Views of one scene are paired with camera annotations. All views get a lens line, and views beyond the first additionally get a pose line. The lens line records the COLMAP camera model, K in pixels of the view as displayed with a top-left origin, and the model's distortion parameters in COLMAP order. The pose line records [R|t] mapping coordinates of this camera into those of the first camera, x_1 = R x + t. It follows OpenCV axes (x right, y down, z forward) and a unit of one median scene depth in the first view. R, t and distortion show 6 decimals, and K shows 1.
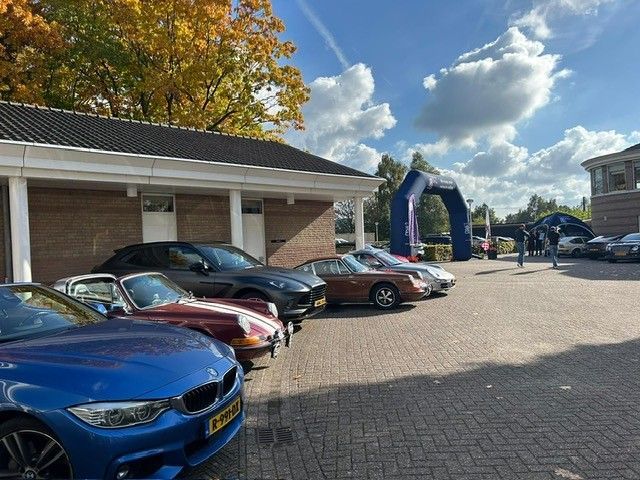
lens RADIAL K [[482.9, 0, 320.5], [0, 482.9, 228.5], [0, 0, 1]] dist [0.079092, -0.102835]
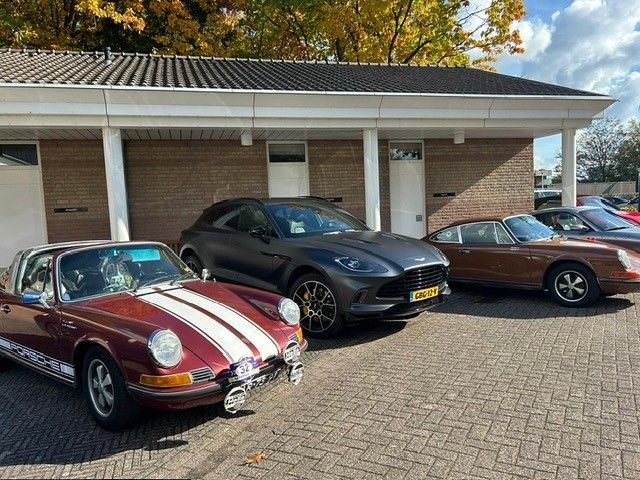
lens RADIAL K [[482.9, 0, 320.5], [0, 482.9, 228.5], [0, 0, 1]] dist [0.079092, -0.102835]
pose [[0.886530, 0.018101, -0.462317, 0.111706], [0.025576, 0.995789, 0.088031, 0.008131], [0.461964, -0.089867, 0.882334, 0.266898]]
